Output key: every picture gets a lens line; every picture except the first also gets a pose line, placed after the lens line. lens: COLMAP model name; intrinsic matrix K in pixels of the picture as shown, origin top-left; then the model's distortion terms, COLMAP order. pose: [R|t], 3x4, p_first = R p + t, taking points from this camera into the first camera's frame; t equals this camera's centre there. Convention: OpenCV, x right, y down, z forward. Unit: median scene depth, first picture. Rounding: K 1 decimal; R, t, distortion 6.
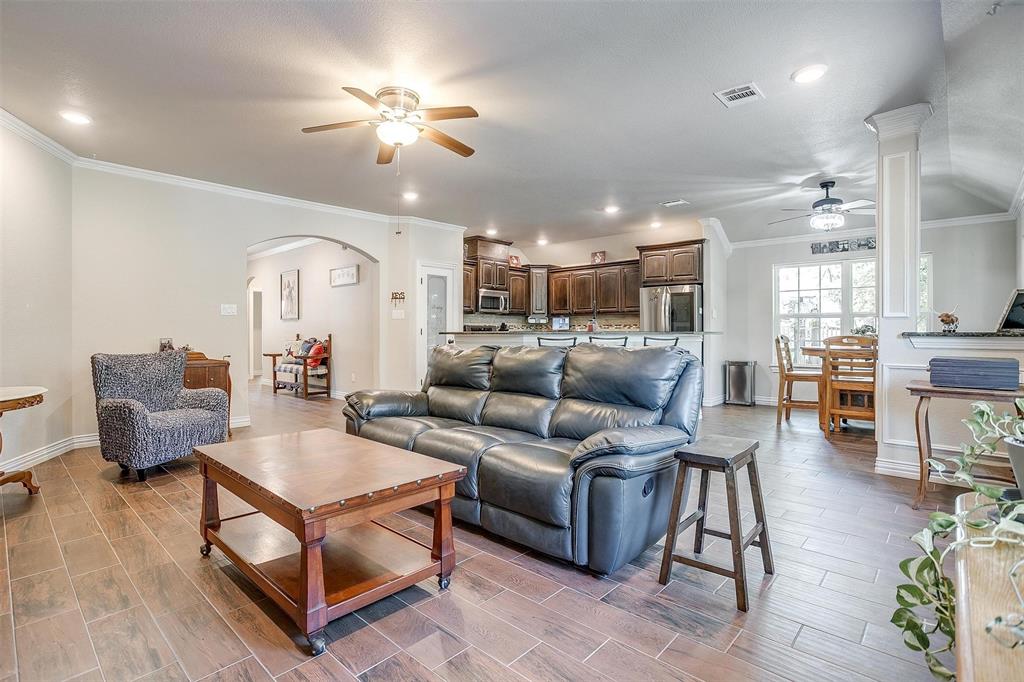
lens RADIAL K [[500.2, 0, 500.2], [0, 500.2, 331.9], [0, 0, 1]] dist [-0.048136, 0.022674]
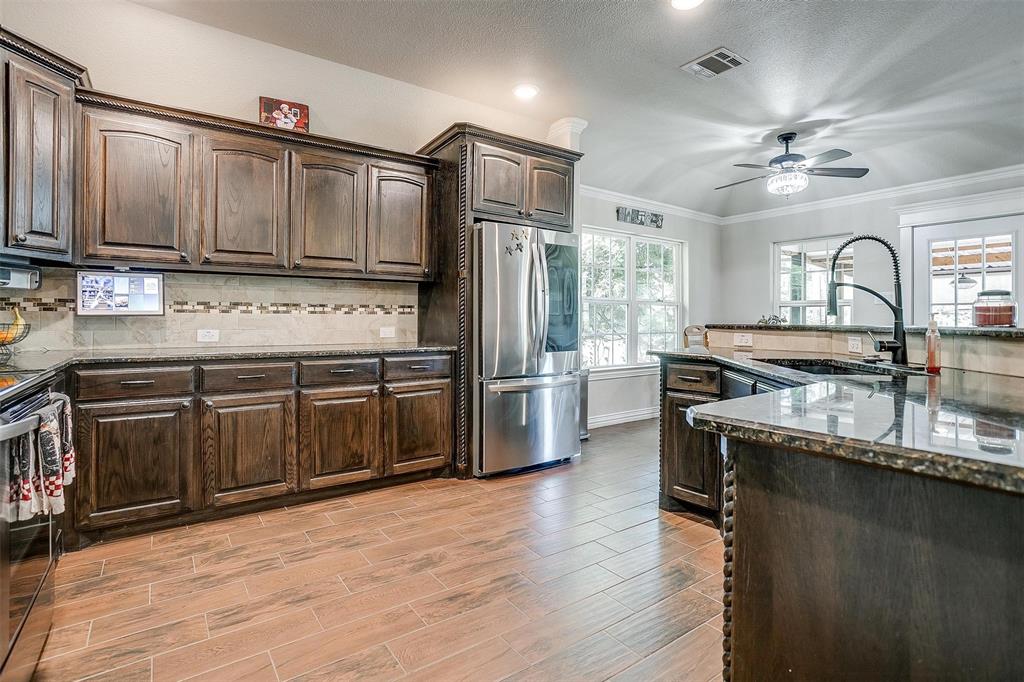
lens RADIAL K [[500.2, 0, 502.0], [0, 500.2, 322.5], [0, 0, 1]] dist [-0.048136, 0.022674]
pose [[0.200526, -0.005384, 0.979673, -0.142853], [-0.003538, 0.999974, 0.006219, -0.003803], [-0.979682, -0.004713, 0.200502, 0.919489]]
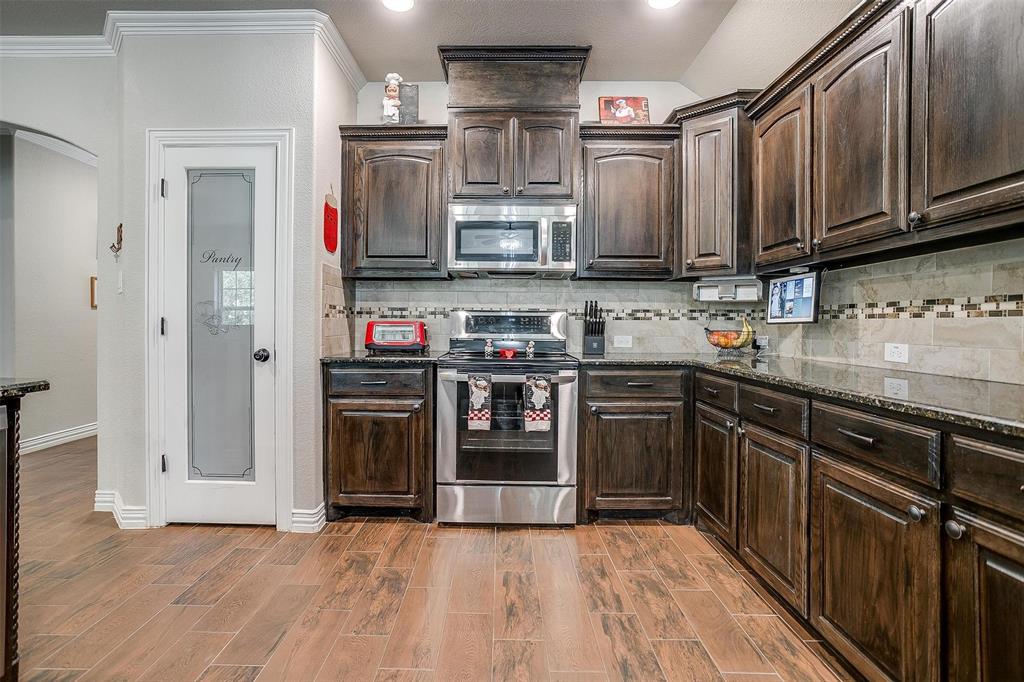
lens RADIAL K [[500.2, 0, 492.7], [0, 500.2, 330.4], [0, 0, 1]] dist [-0.048136, 0.022674]
pose [[0.672884, 0.014187, -0.739612, 0.262168], [-0.006210, 0.999889, 0.013530, -0.003852], [0.739722, -0.004511, 0.672897, 0.896745]]
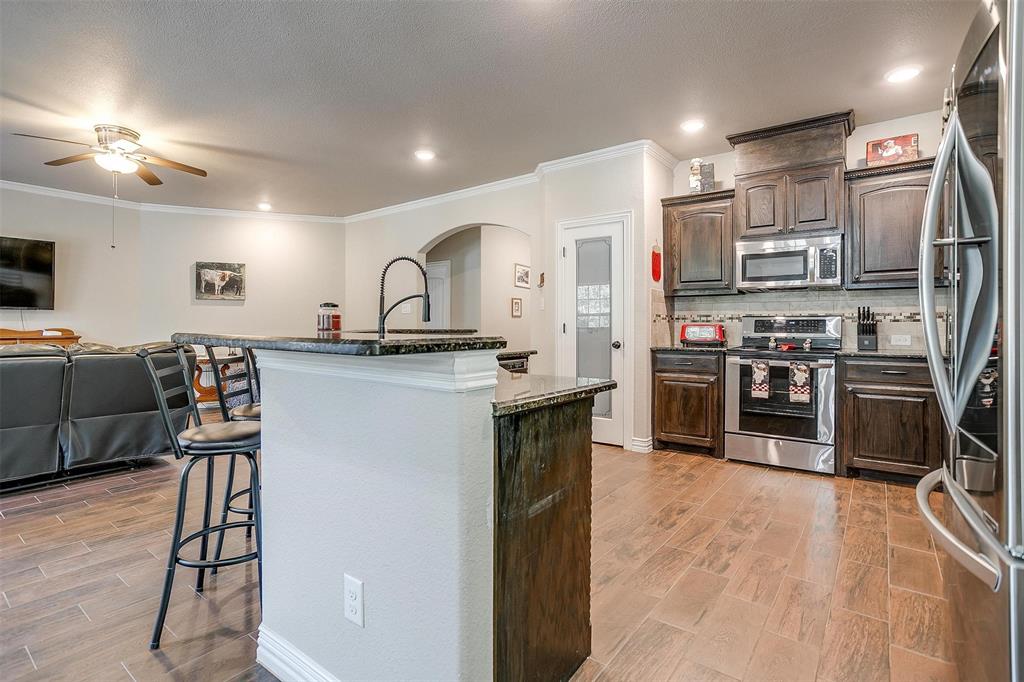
lens RADIAL K [[500.2, 0, 497.2], [0, 500.2, 325.3], [0, 0, 1]] dist [-0.048136, 0.022674]
pose [[0.091322, 0.000138, -0.995821, 0.478983], [0.000685, 1.000000, 0.000201, -0.004394], [0.995821, -0.000701, 0.091322, 0.814160]]
